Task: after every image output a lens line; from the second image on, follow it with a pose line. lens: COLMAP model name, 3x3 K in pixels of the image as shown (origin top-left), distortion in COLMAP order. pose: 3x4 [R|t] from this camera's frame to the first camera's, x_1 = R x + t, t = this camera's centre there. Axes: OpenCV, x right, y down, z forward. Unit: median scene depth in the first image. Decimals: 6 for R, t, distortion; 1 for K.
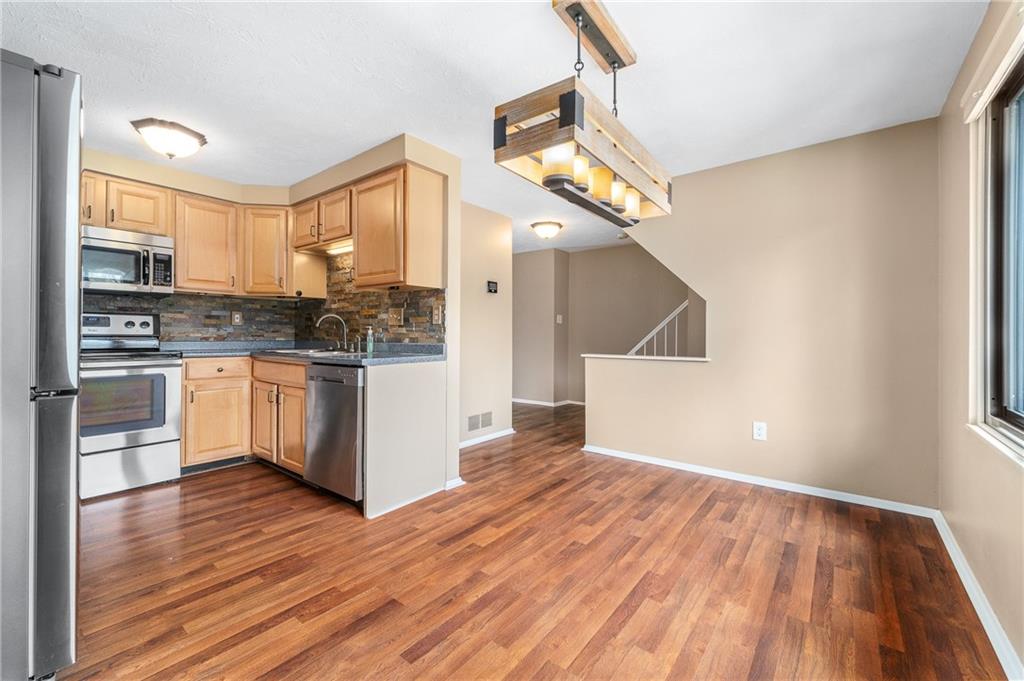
lens RADIAL K [[417.3, 0, 508.9], [0, 417.3, 334.5], [0, 0, 1]] dist [-0.001586, -0.000340]
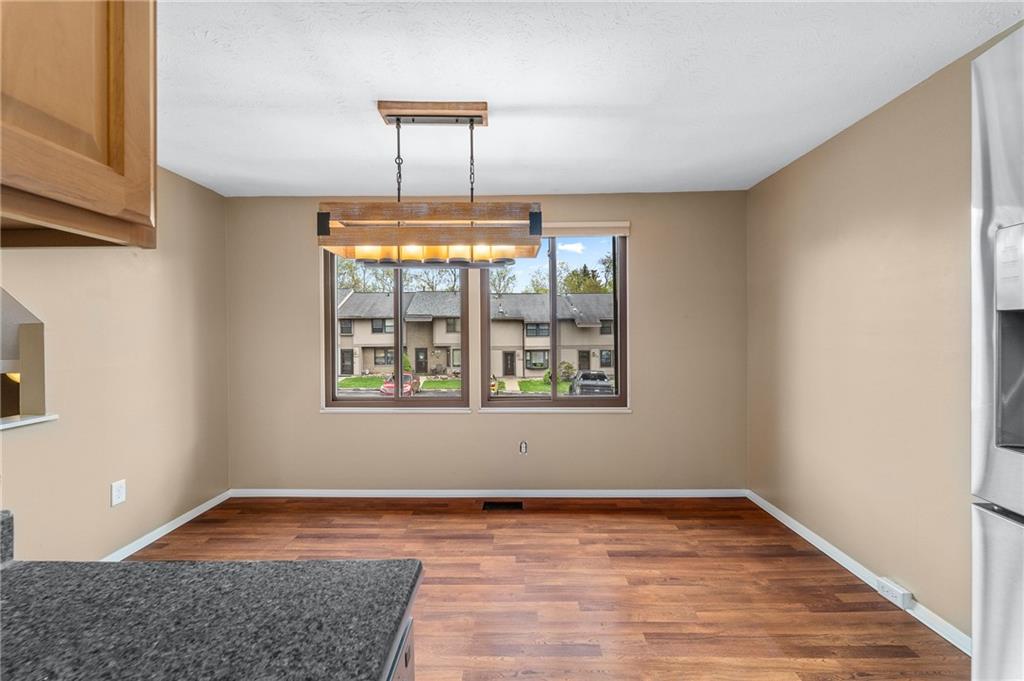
lens RADIAL K [[417.3, 0, 509.5], [0, 417.3, 336.9], [0, 0, 1]] dist [-0.001586, -0.000340]
pose [[-0.614047, -0.007249, 0.789236, -0.216869], [0.006423, 0.999879, 0.014181, -0.031956], [-0.789243, 0.013777, -0.613926, 0.406249]]
